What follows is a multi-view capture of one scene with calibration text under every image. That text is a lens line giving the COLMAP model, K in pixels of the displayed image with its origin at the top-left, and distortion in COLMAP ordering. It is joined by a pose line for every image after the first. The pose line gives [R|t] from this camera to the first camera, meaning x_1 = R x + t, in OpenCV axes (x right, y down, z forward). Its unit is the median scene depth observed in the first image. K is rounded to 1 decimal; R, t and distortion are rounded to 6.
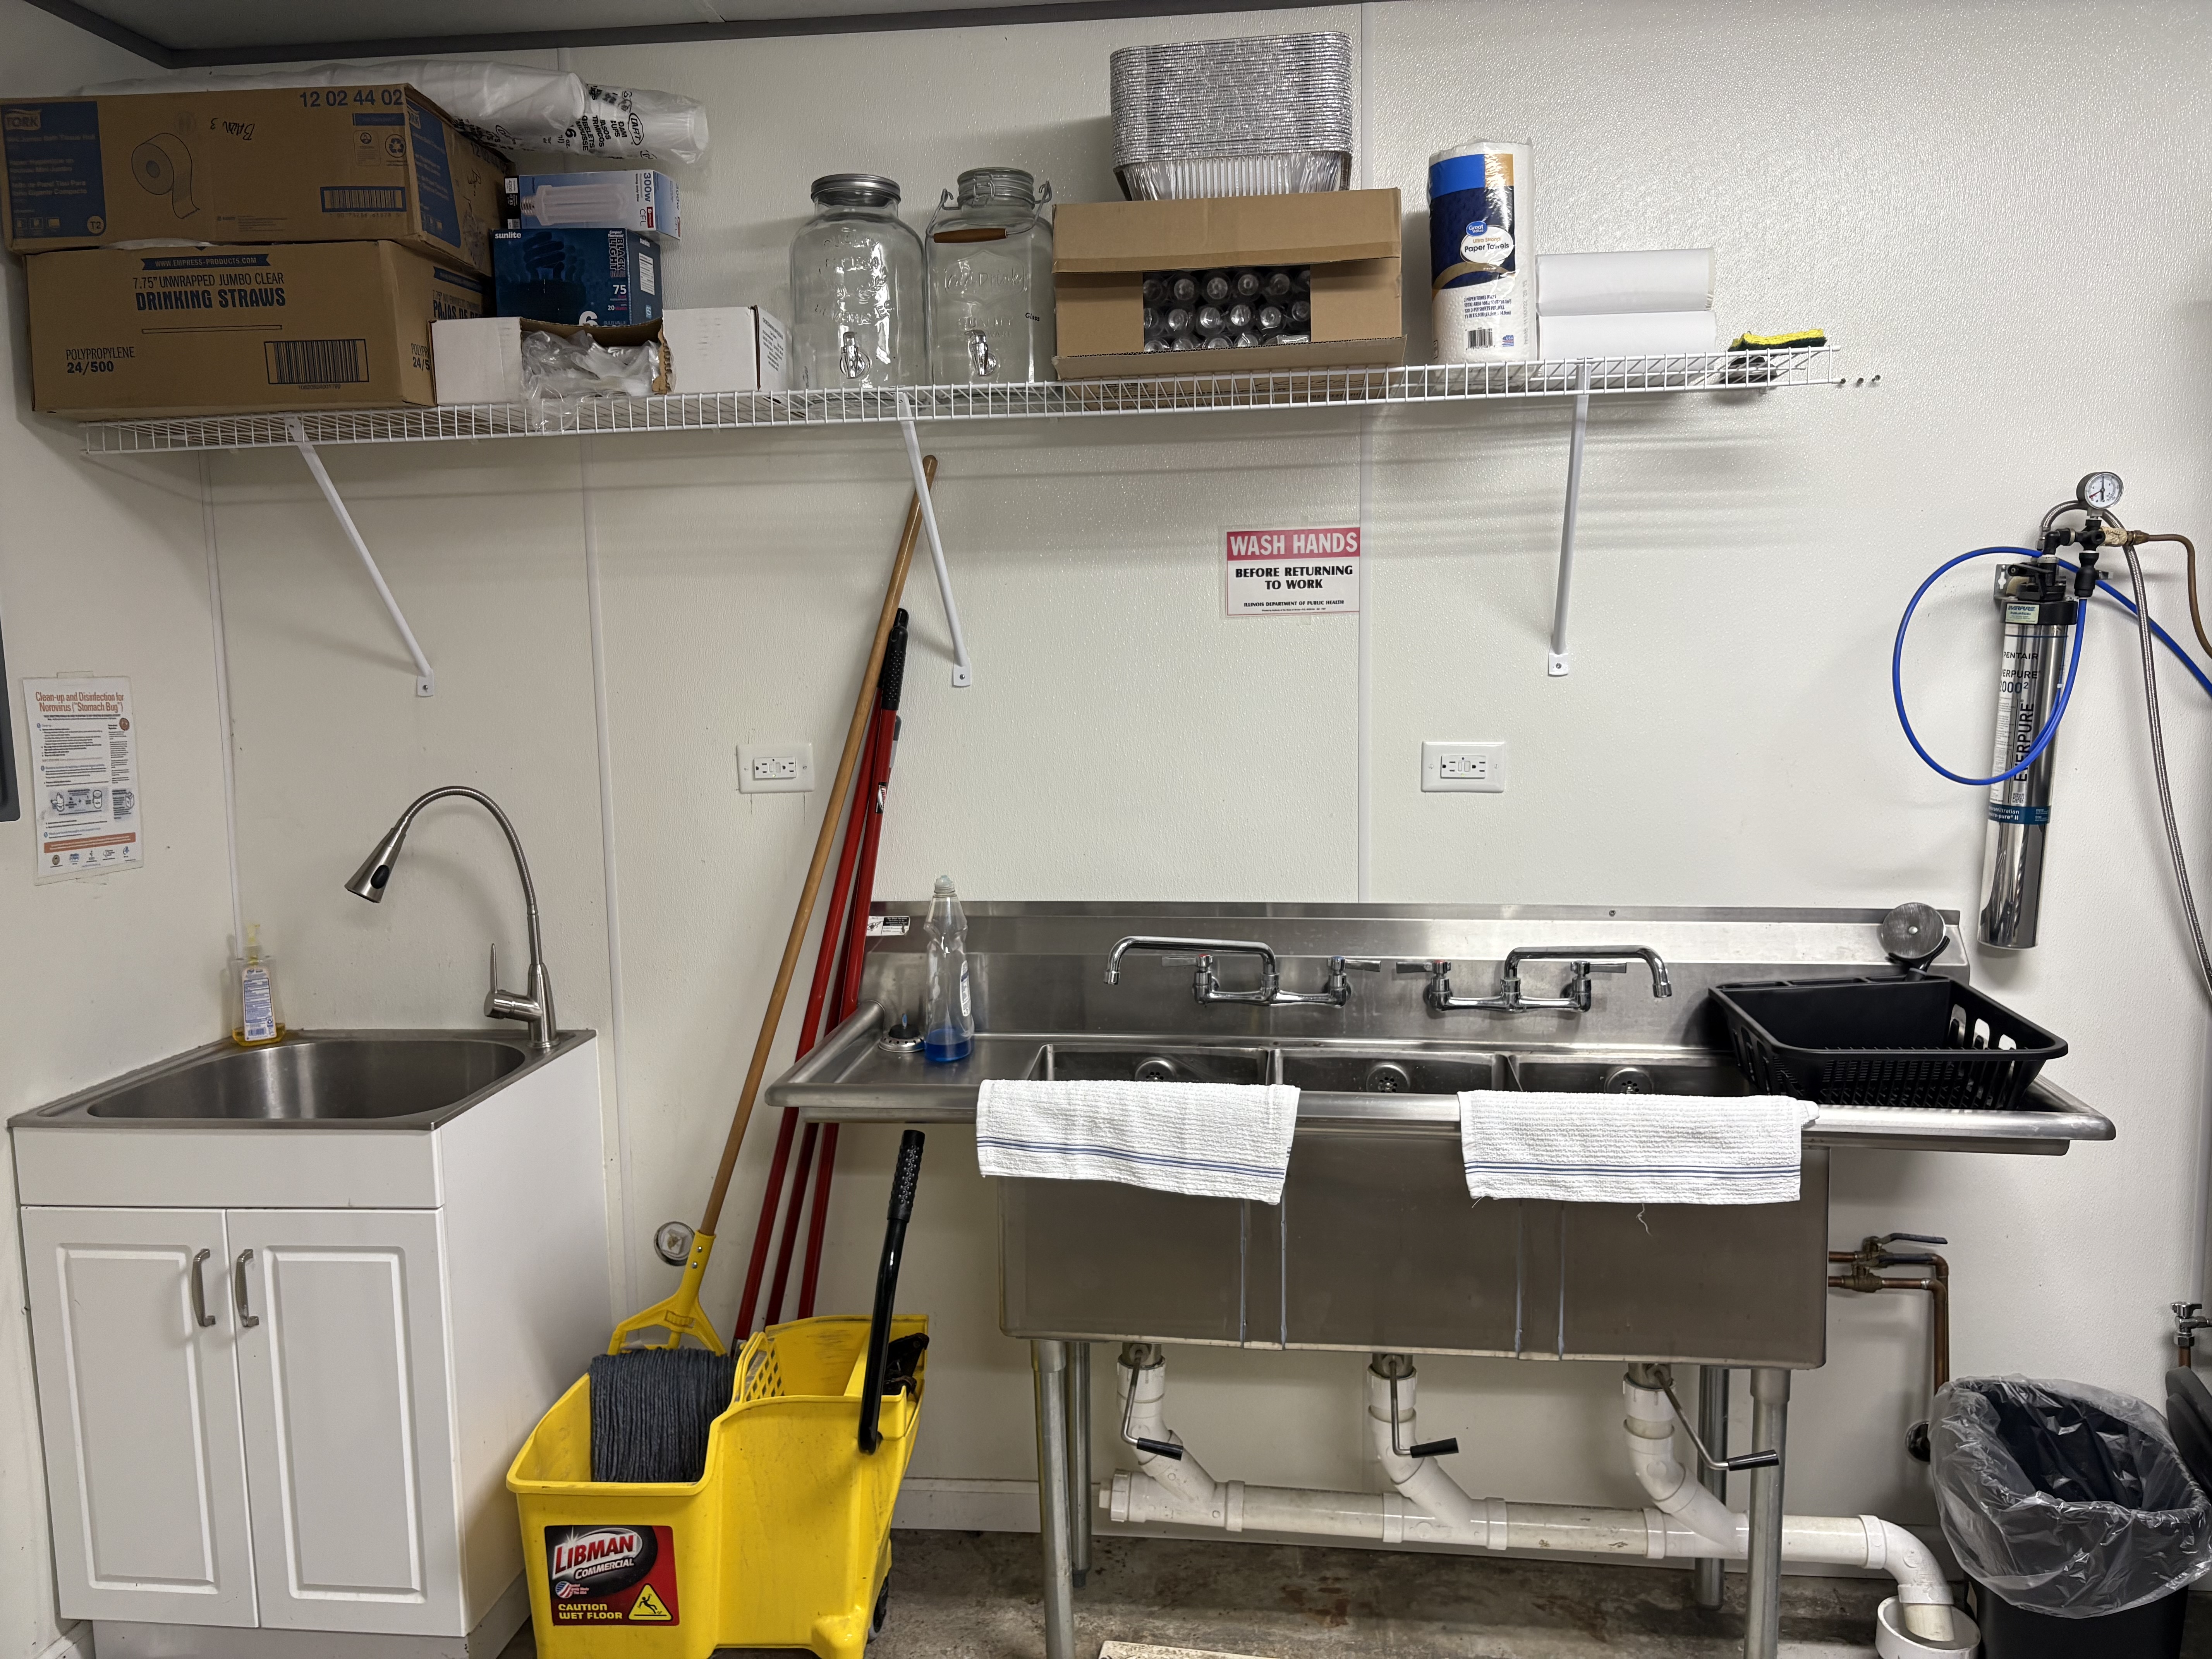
lens RADIAL K [[1636.1, 0, 1118.2], [0, 1636.1, 822.8], [0, 0, 1]] dist [-0.027623, -0.003047]
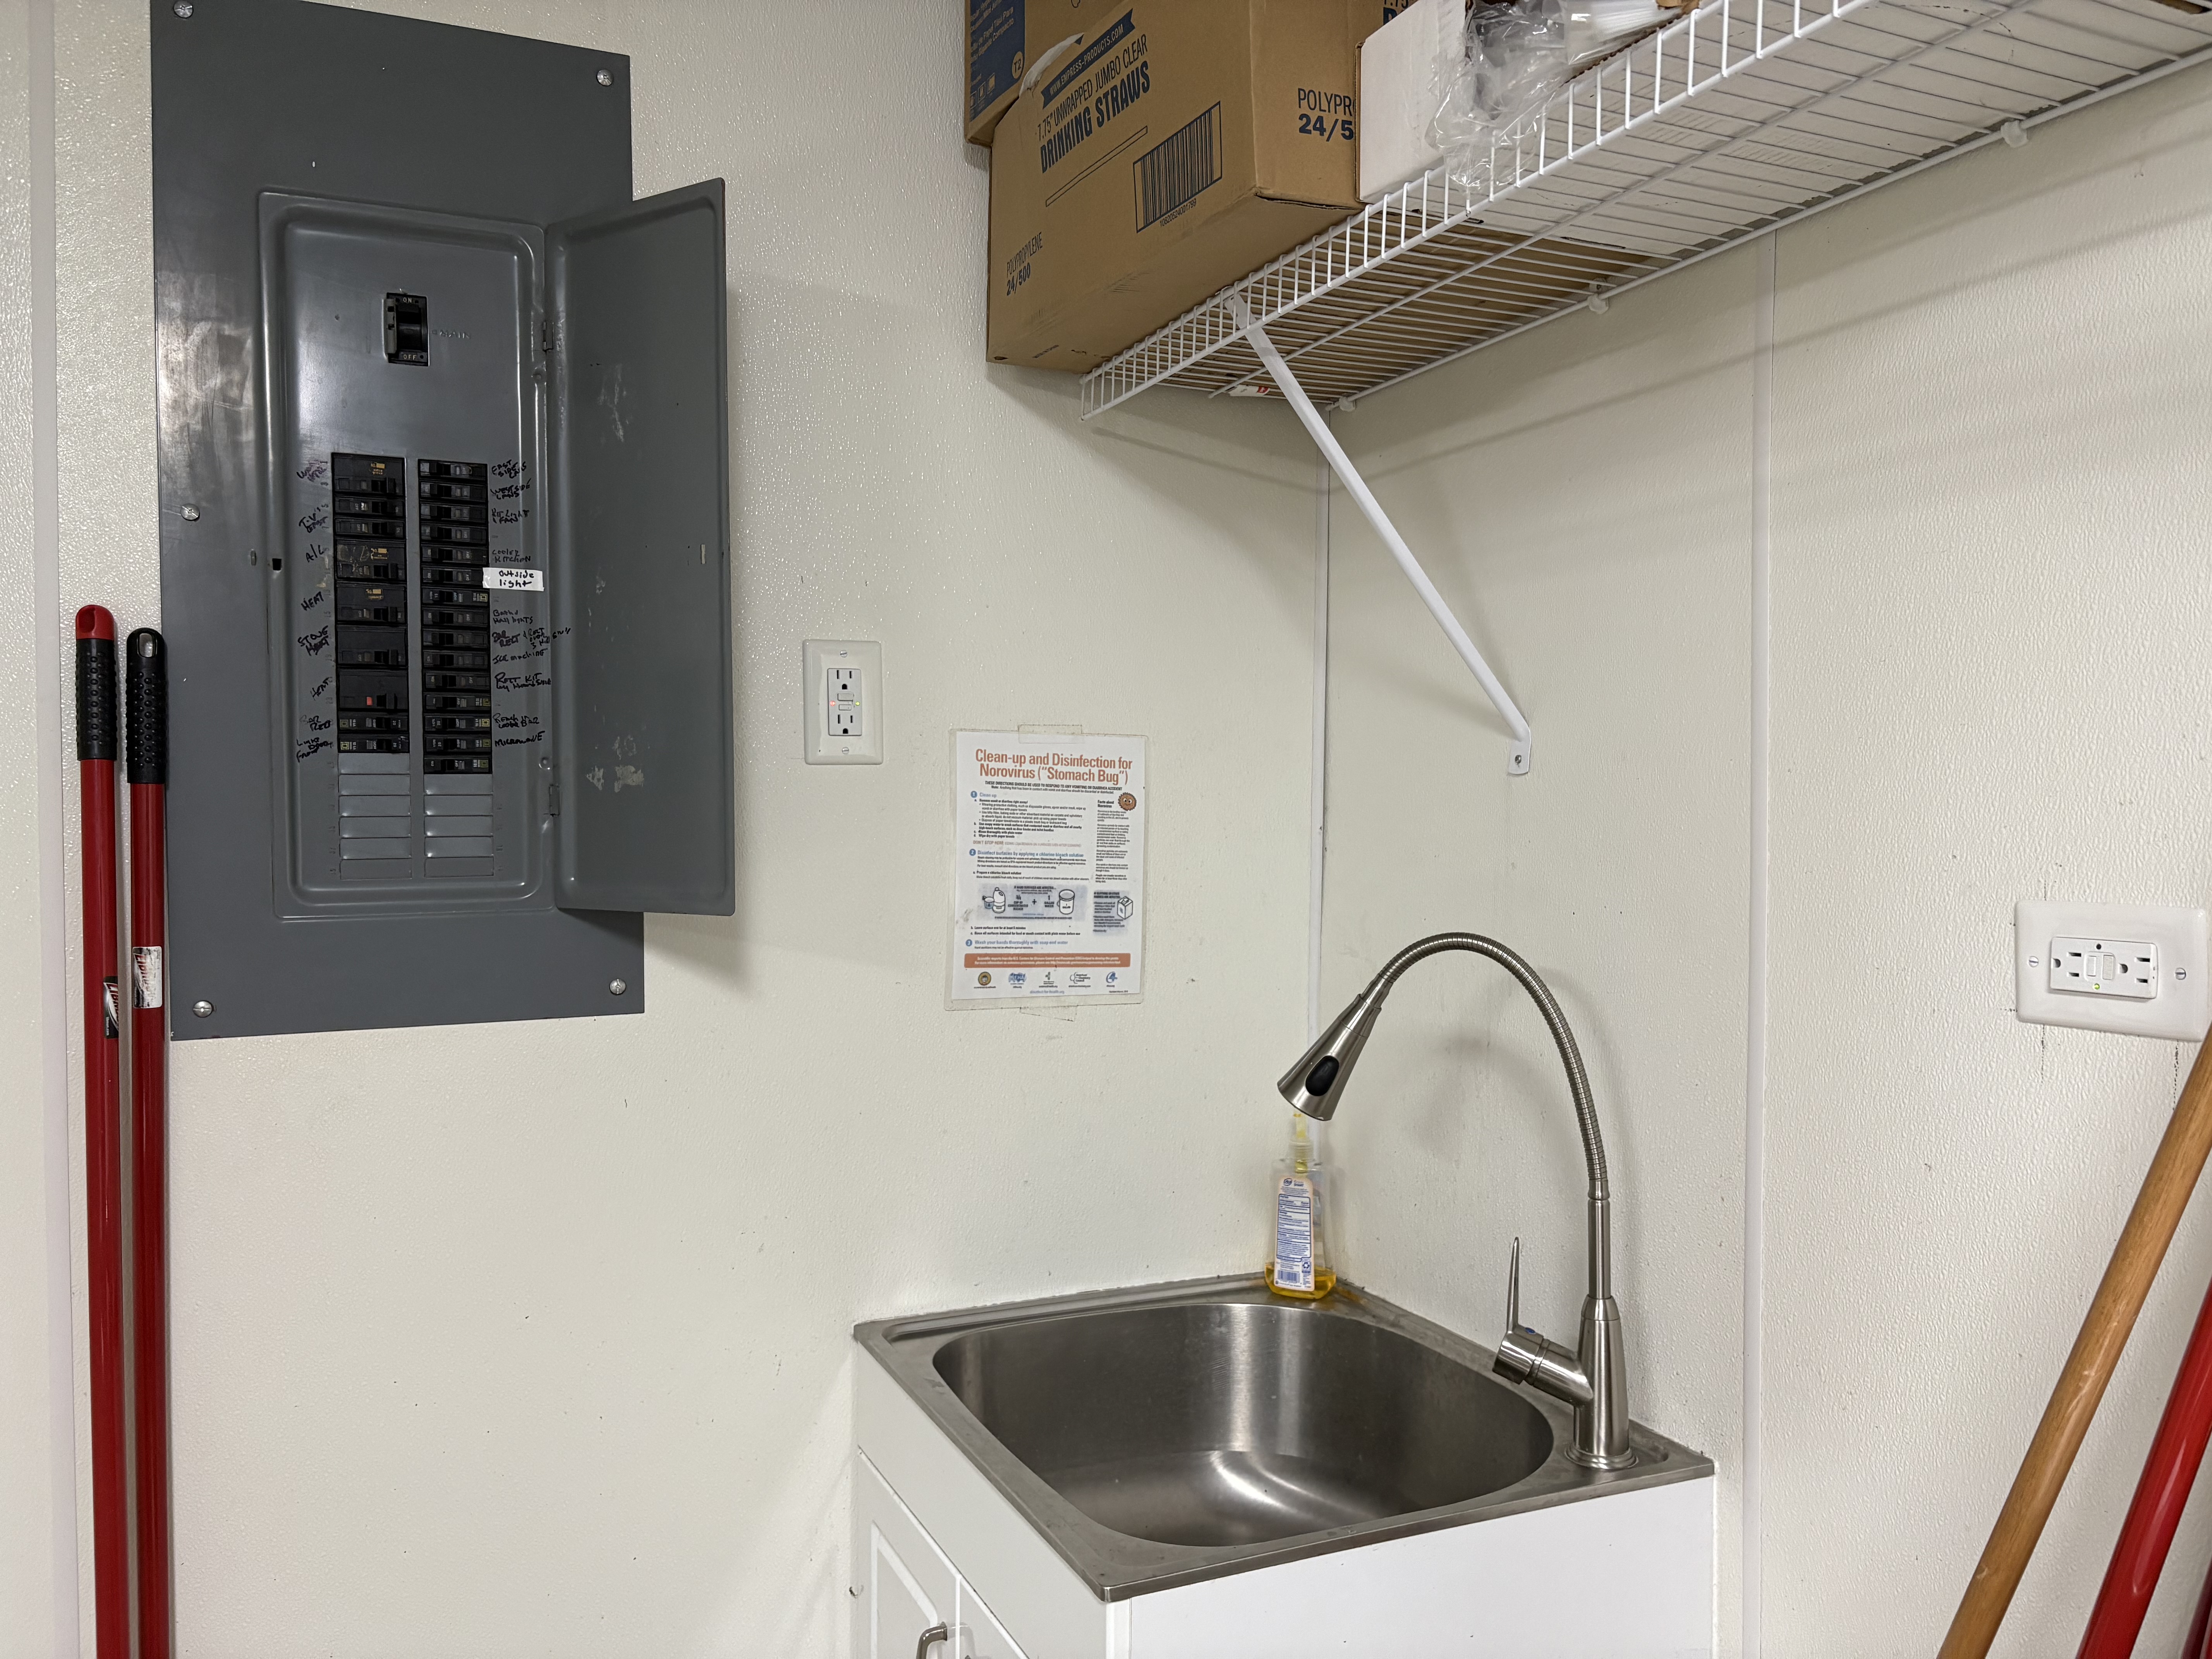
lens RADIAL K [[1678.6, 0, 1106.0], [0, 1678.6, 829.5], [0, 0, 1]] dist [0.127385, -0.152716]
pose [[0.503151, 0.040339, -0.863256, 0.022485], [-0.108006, 0.994013, -0.016503, -0.035763], [0.857423, 0.101540, 0.504496, 0.626268]]
